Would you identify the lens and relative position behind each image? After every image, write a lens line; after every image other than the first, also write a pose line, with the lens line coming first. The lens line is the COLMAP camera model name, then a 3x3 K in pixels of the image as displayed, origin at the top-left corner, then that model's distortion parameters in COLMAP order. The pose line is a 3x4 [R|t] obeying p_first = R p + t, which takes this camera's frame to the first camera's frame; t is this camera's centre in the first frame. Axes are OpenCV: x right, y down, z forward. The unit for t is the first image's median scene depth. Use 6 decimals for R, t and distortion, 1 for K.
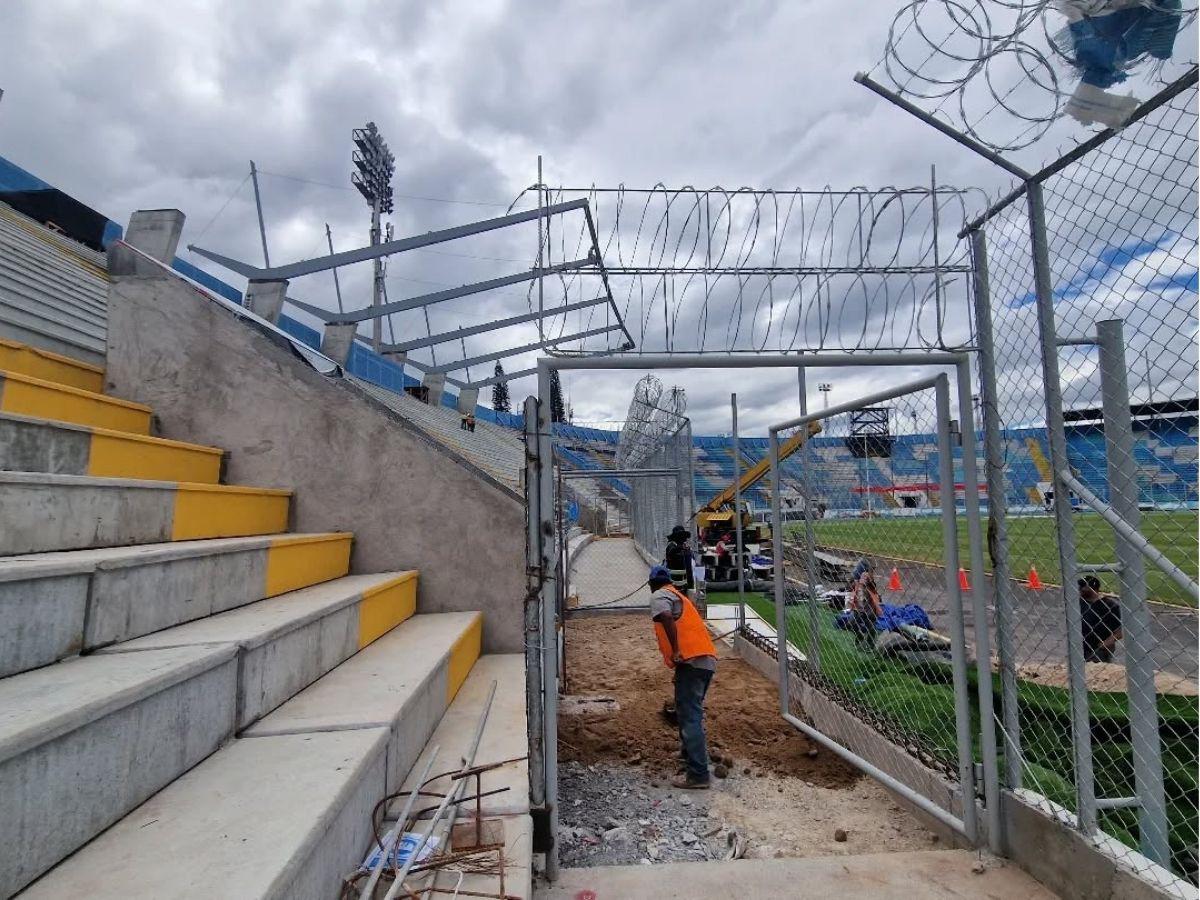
lens RADIAL K [[665.6, 0, 600.0], [0, 665.6, 450.0], [0, 0, 1]] dist [0.003553, -0.000515]
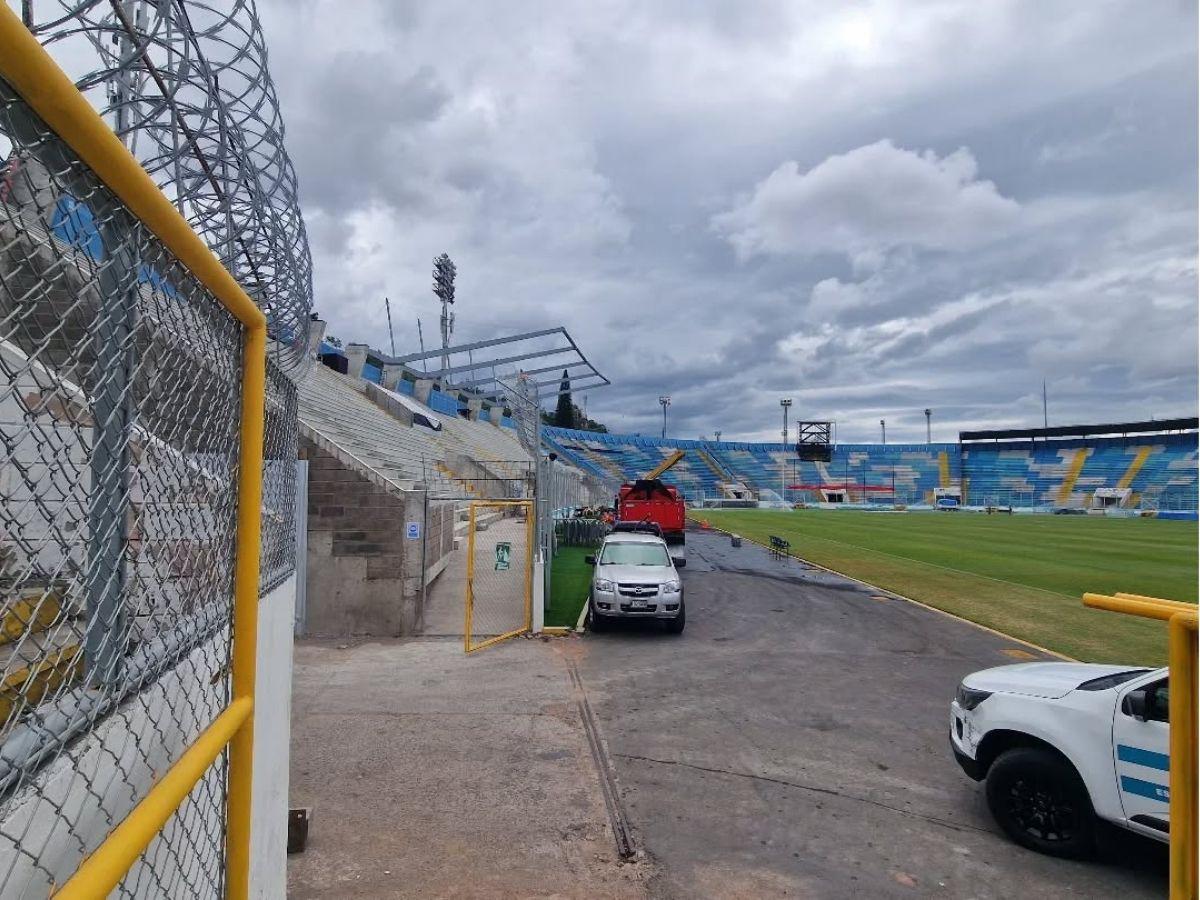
lens RADIAL K [[665.6, 0, 600.0], [0, 665.6, 450.0], [0, 0, 1]] dist [0.003553, -0.000515]
pose [[0.998408, 0.042167, -0.037454, 0.059704], [-0.041249, 0.998837, 0.024964, -0.029045], [0.038463, -0.023379, 0.998987, -0.311152]]
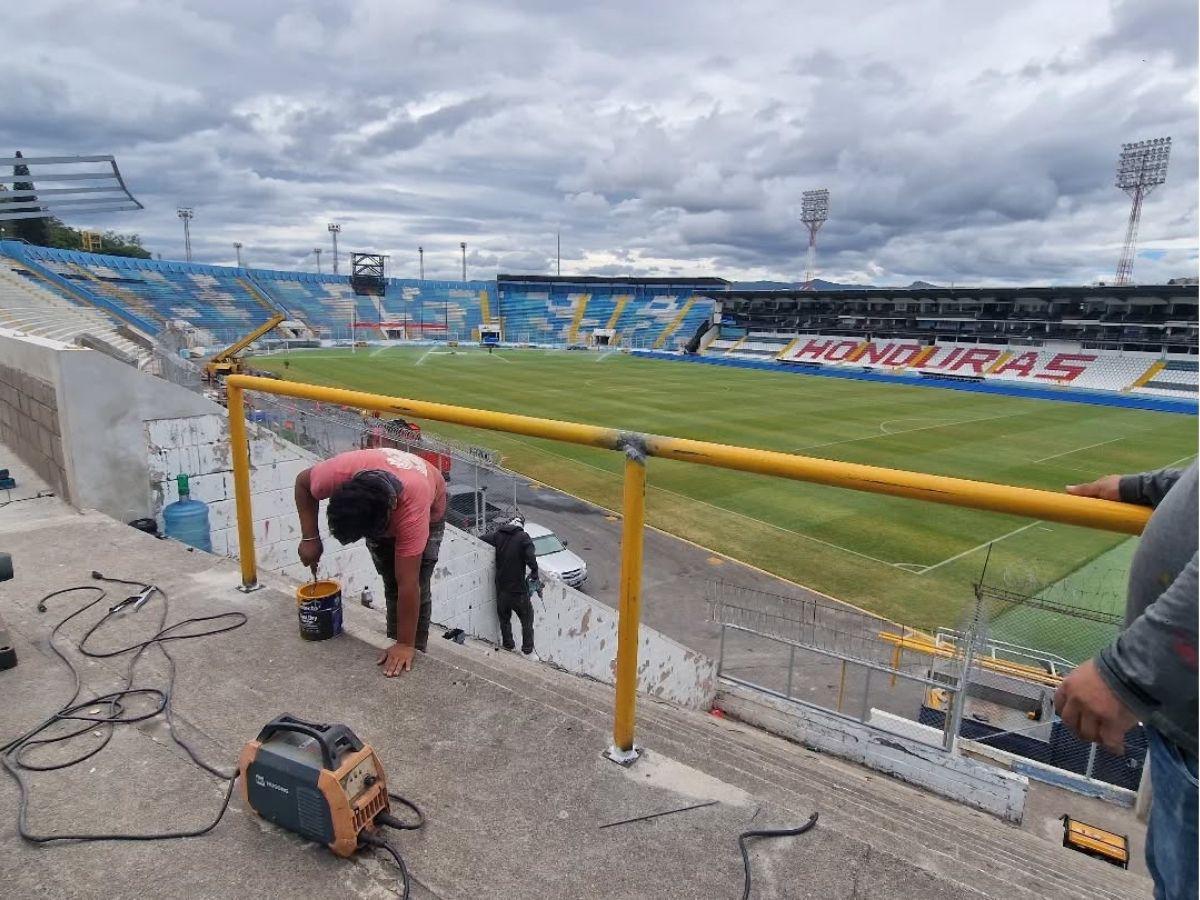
lens RADIAL K [[665.6, 0, 600.0], [0, 665.6, 450.0], [0, 0, 1]] dist [0.003553, -0.000515]
pose [[0.789607, -0.068466, 0.609781, -0.039264], [-0.111031, 0.961410, 0.251721, -0.084903], [-0.603484, -0.266466, 0.751534, -0.327502]]
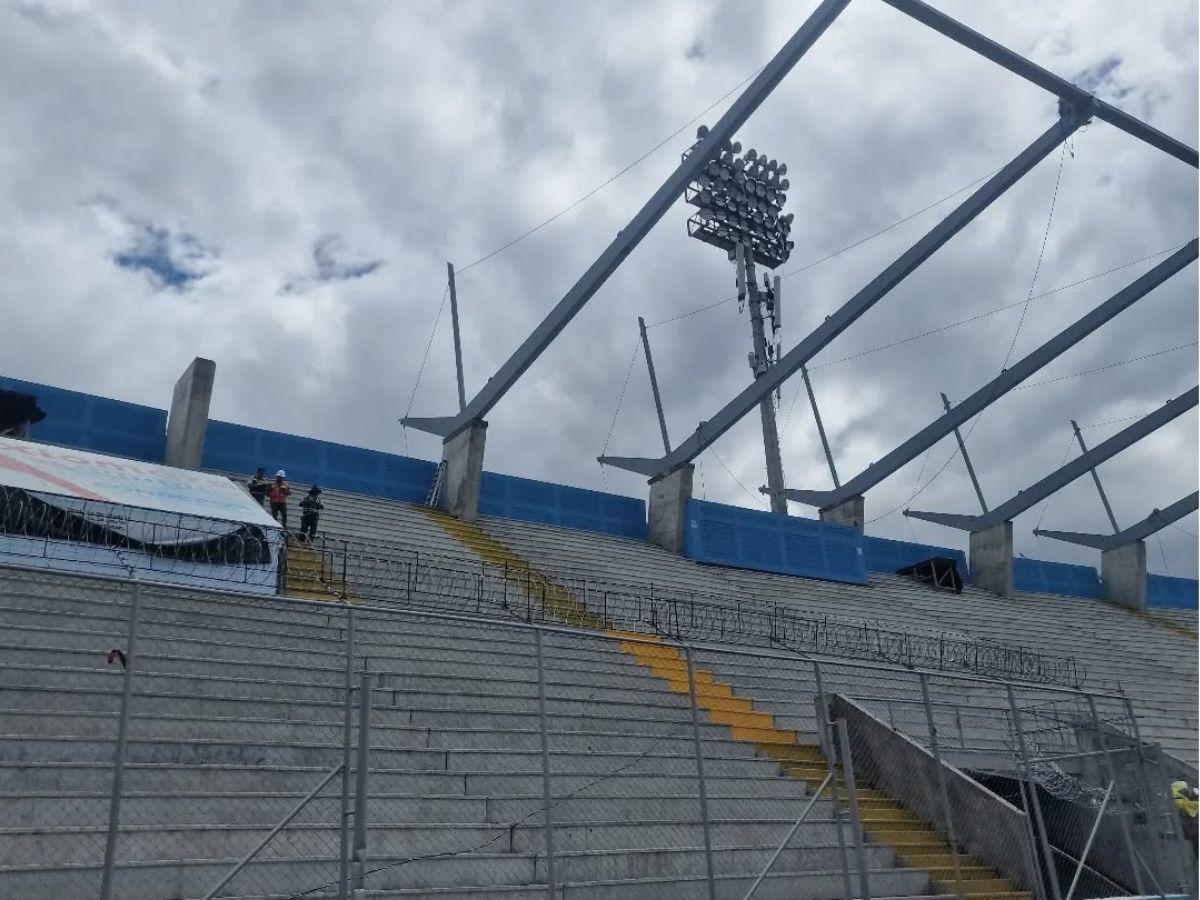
lens RADIAL K [[1065.2, 0, 573.3], [0, 1065.2, 473.4], [0, 0, 1]] dist [0.101975, -0.005511]
pose [[0.609713, -0.283892, -0.740037, 0.091724], [0.100541, 0.953816, -0.283067, 0.022005], [0.786220, 0.098185, 0.610097, 0.178148]]
